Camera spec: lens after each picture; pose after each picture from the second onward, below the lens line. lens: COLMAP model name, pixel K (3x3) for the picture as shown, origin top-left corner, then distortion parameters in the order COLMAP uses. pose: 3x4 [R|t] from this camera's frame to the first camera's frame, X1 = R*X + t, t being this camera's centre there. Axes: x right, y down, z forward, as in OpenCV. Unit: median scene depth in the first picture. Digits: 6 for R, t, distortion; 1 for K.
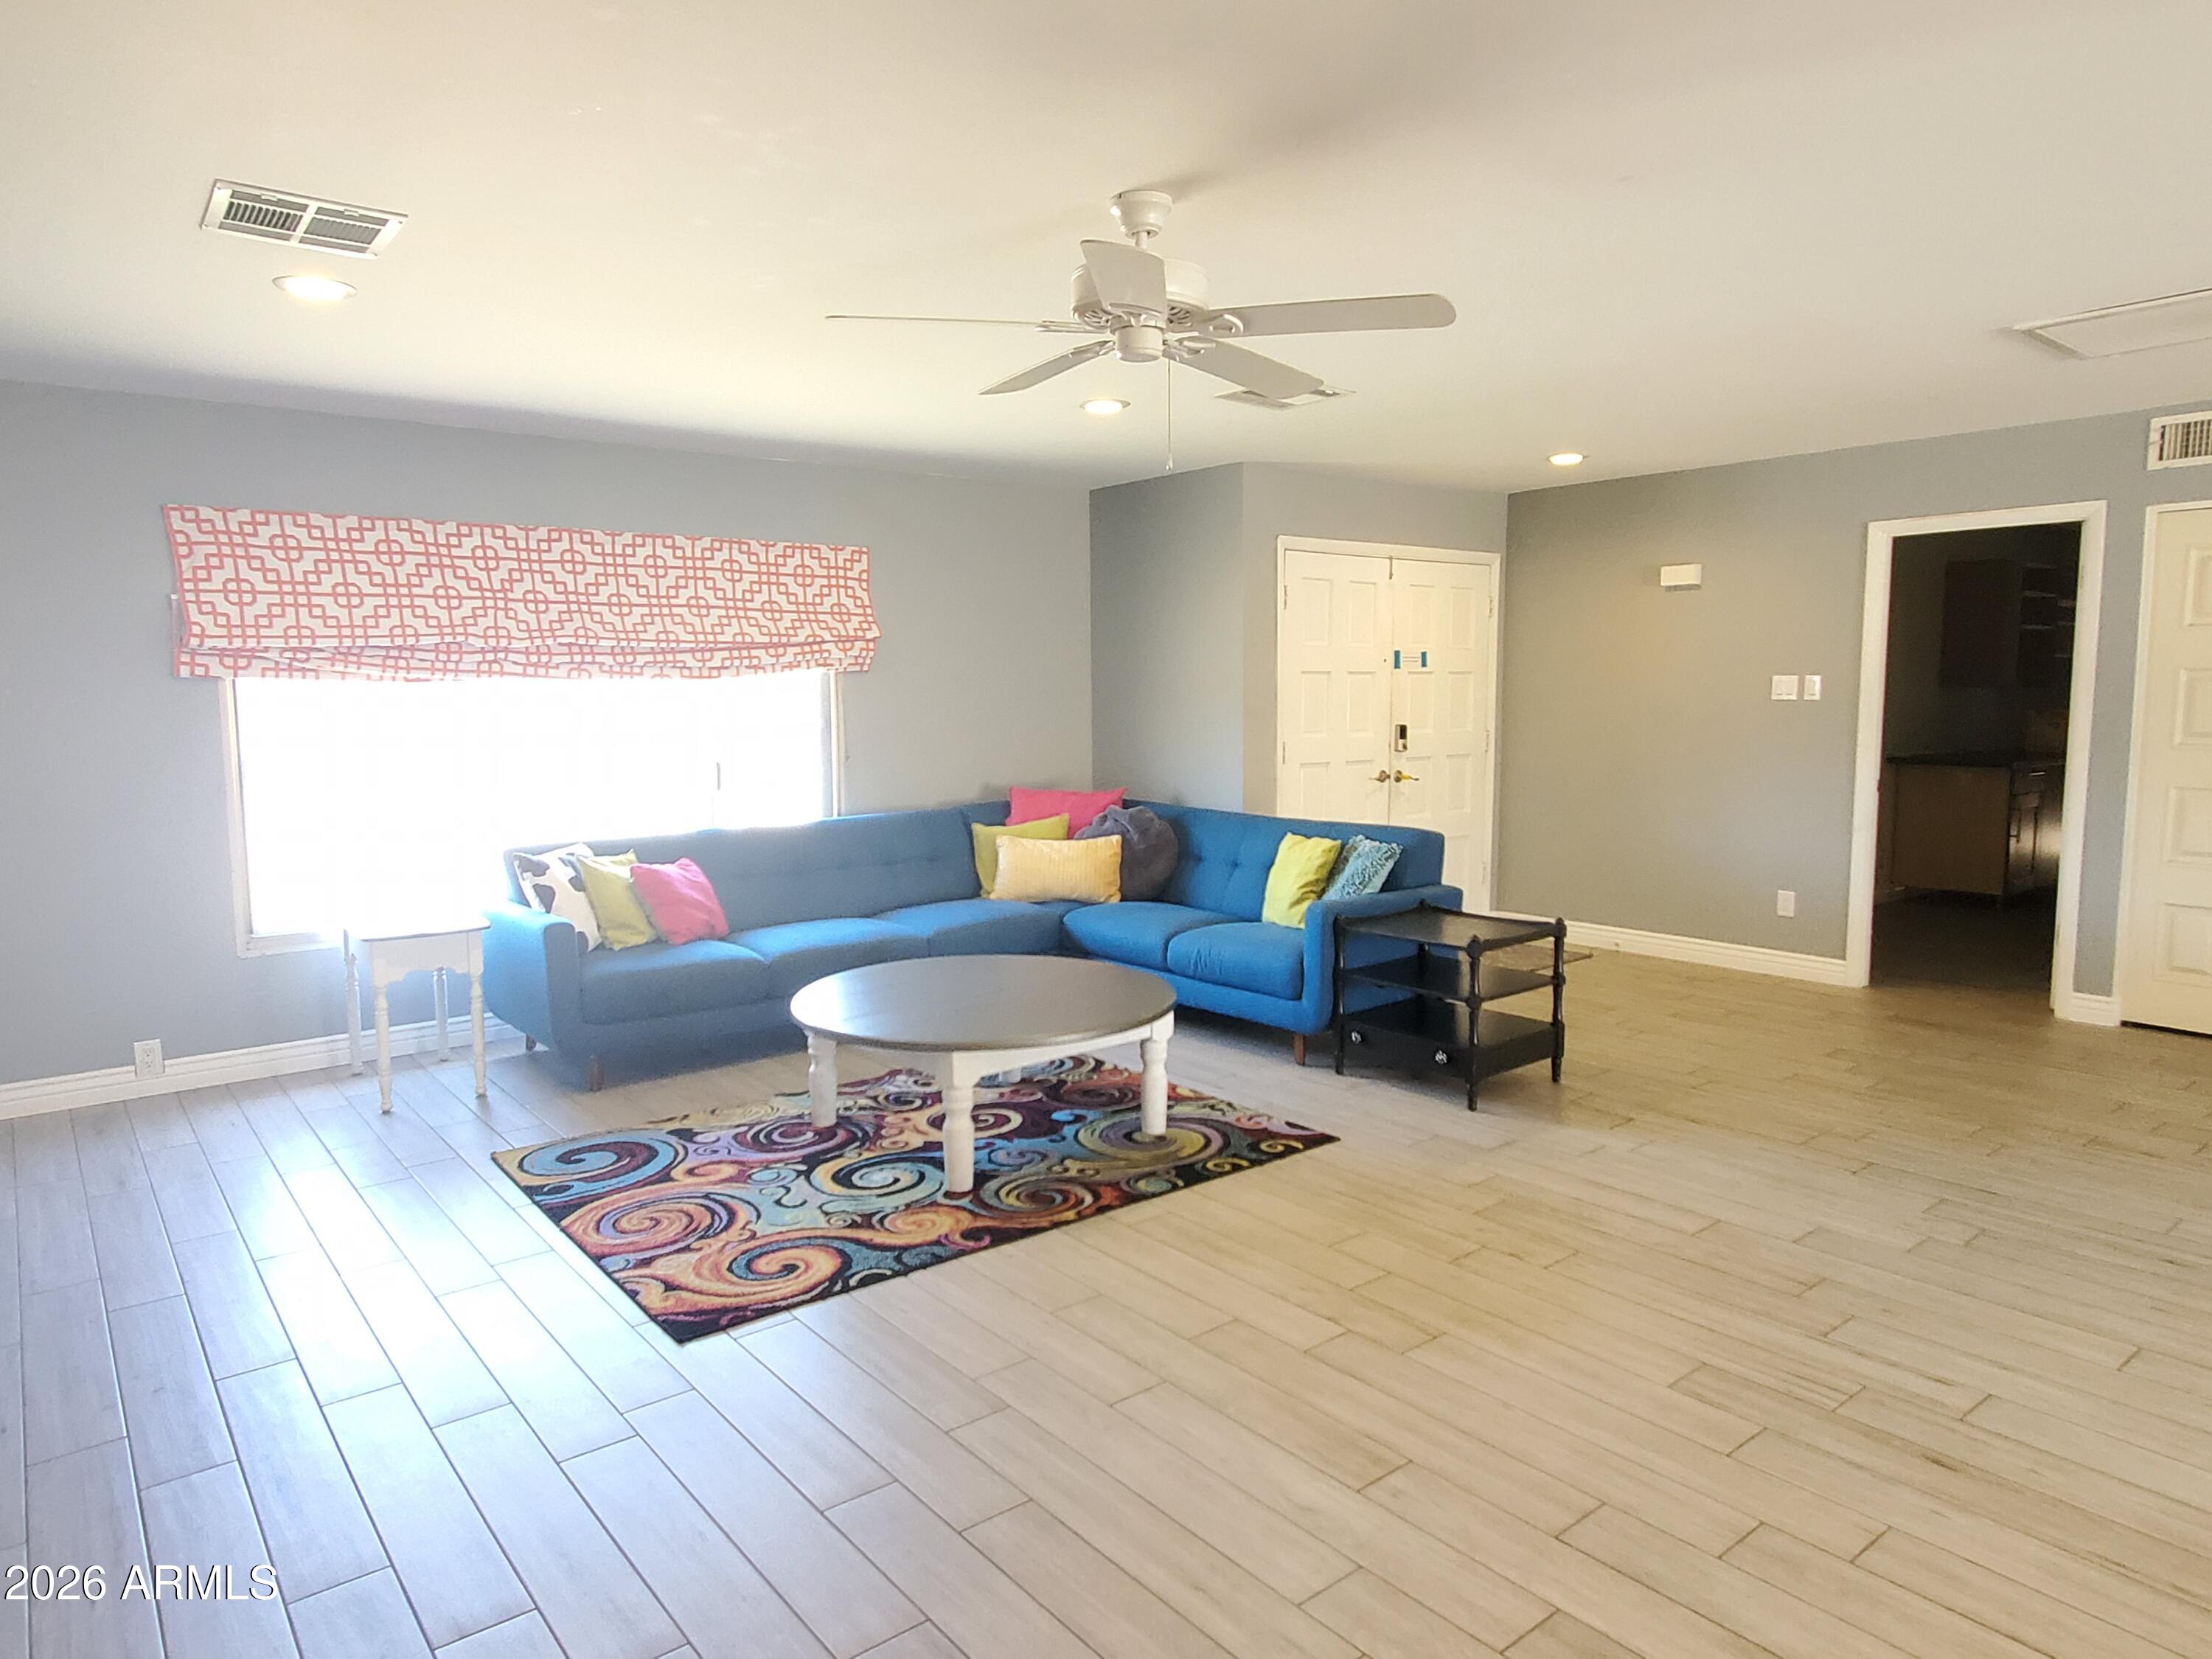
lens RADIAL K [[1333.0, 0, 1081.6], [0, 1333.0, 819.7], [0, 0, 1]] dist [-0.004999, 0.008353]
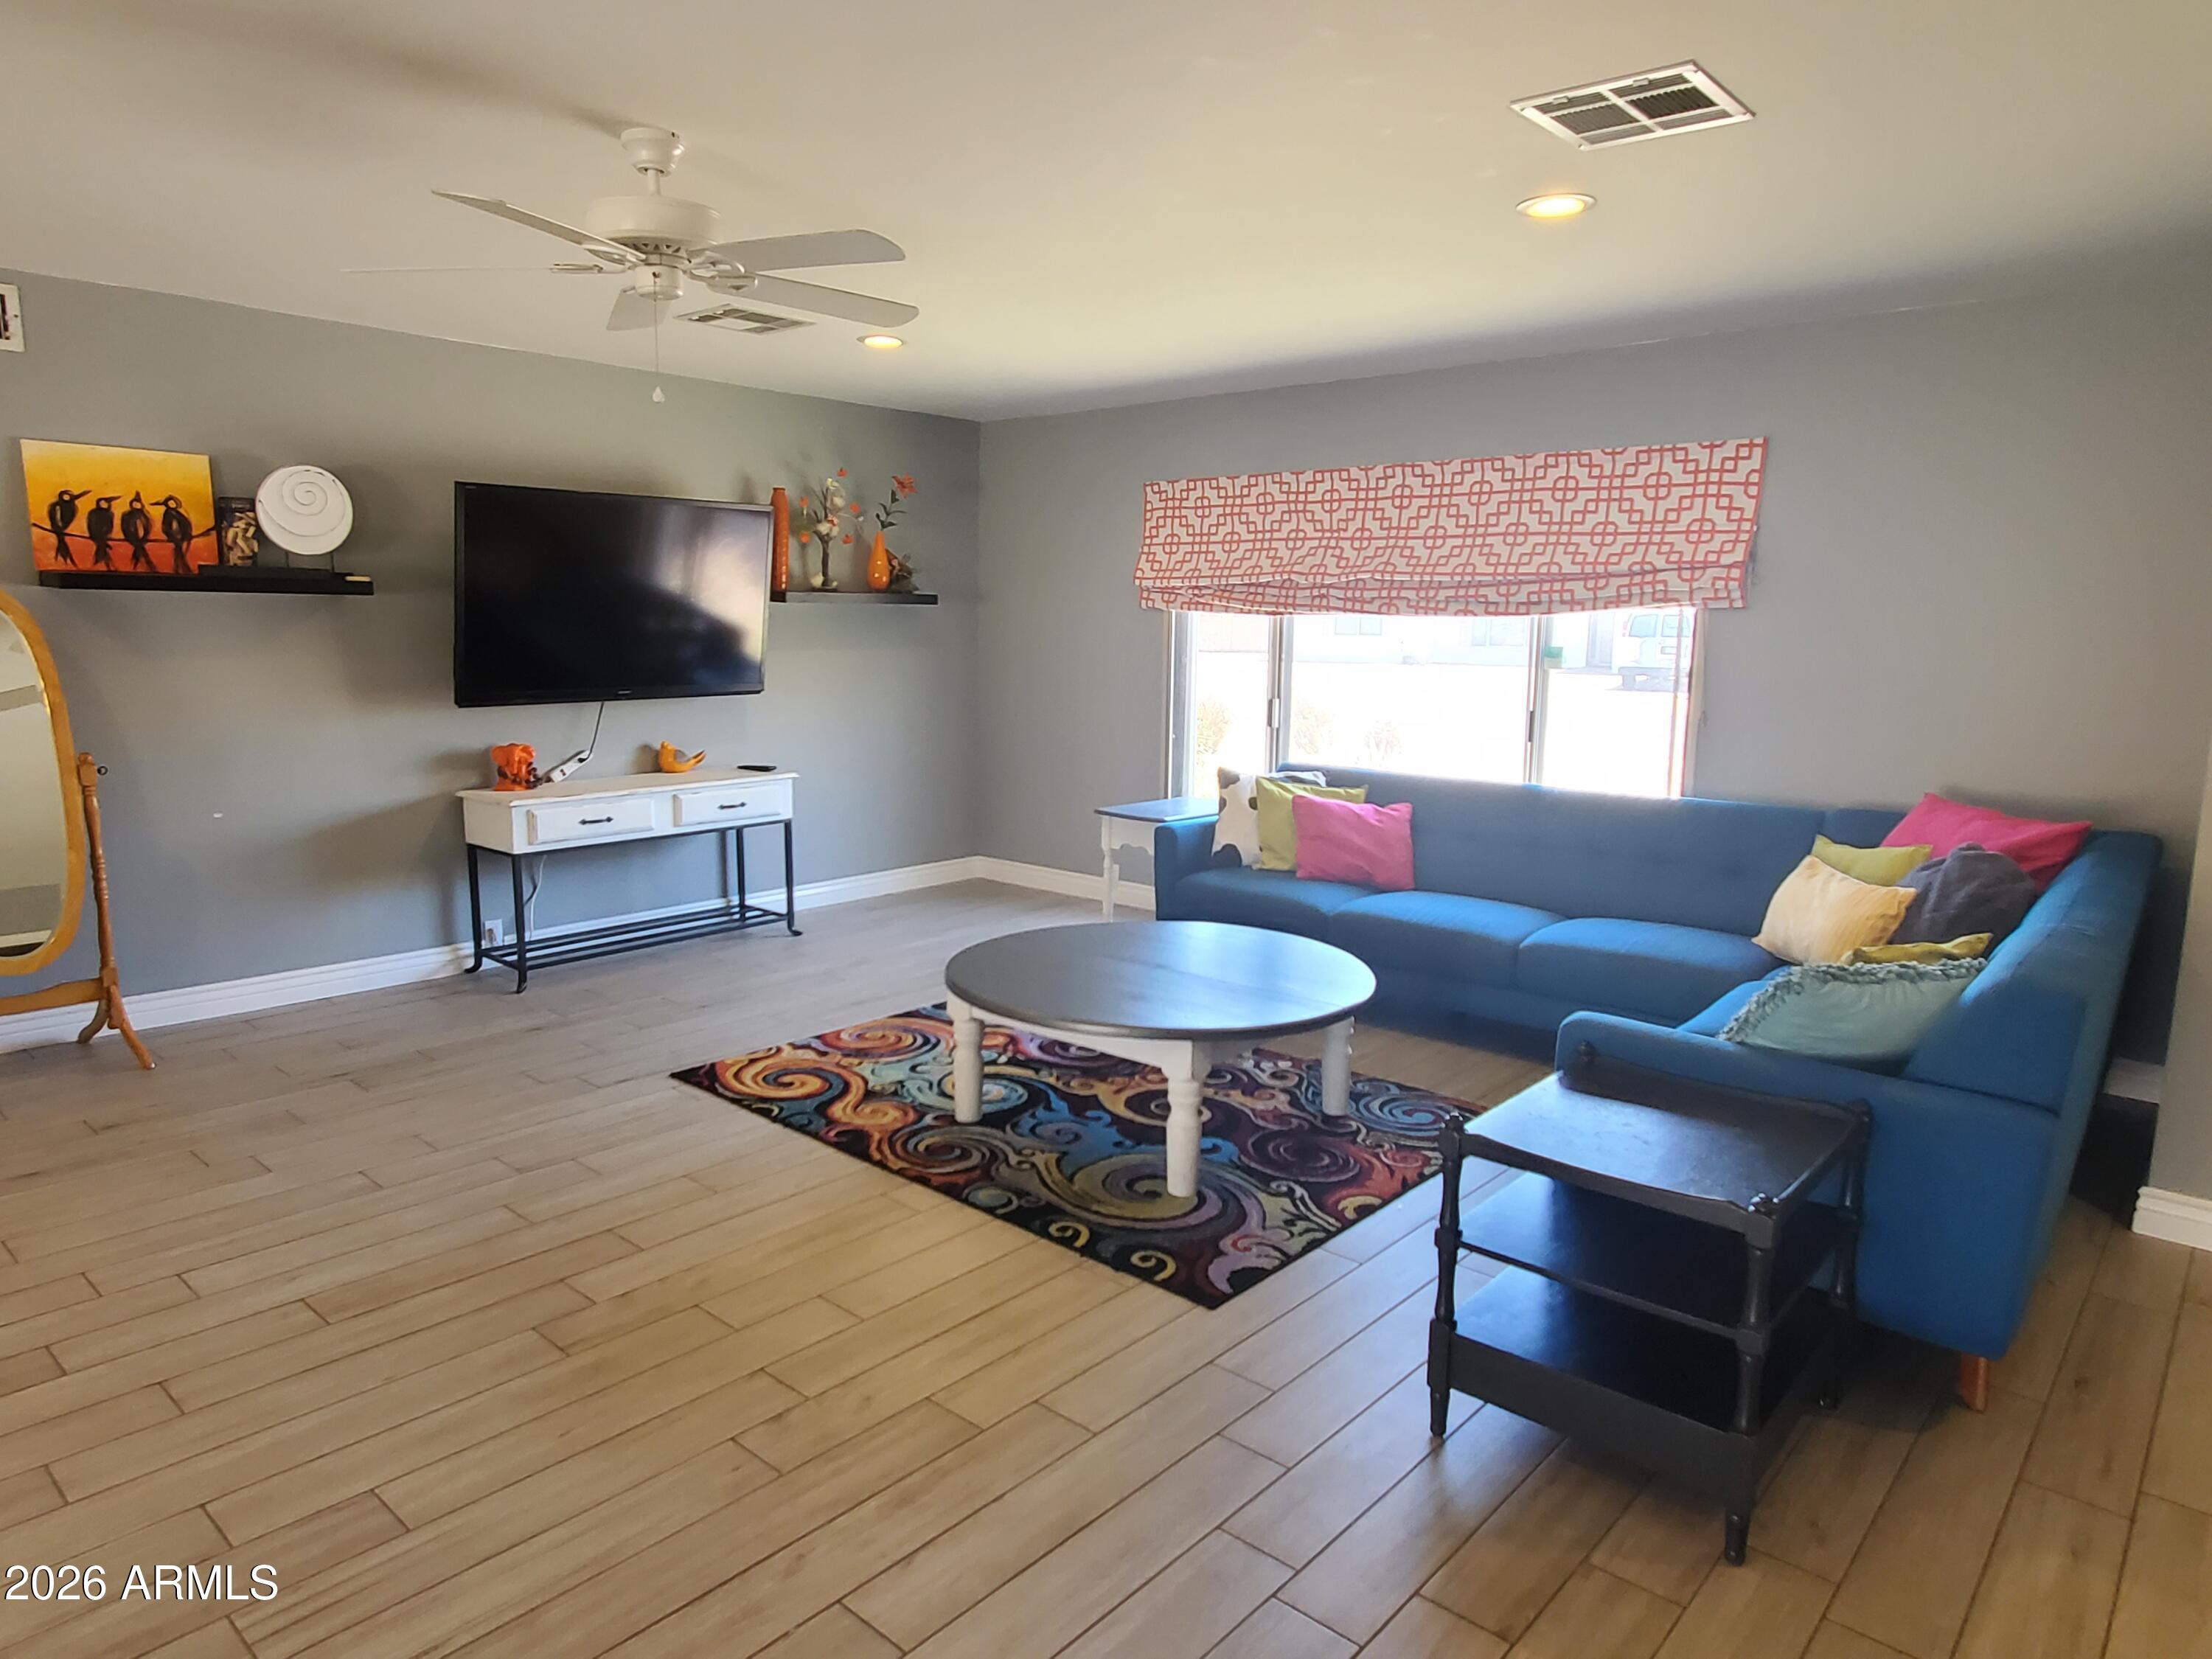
lens RADIAL K [[1333.0, 0, 1086.4], [0, 1333.0, 840.3], [0, 0, 1]] dist [-0.004999, 0.008353]
pose [[0.199197, 0.173107, -0.964549, 0.677332], [-0.112080, 0.981840, 0.153064, -0.076483], [0.973529, 0.077617, 0.214981, 0.662814]]
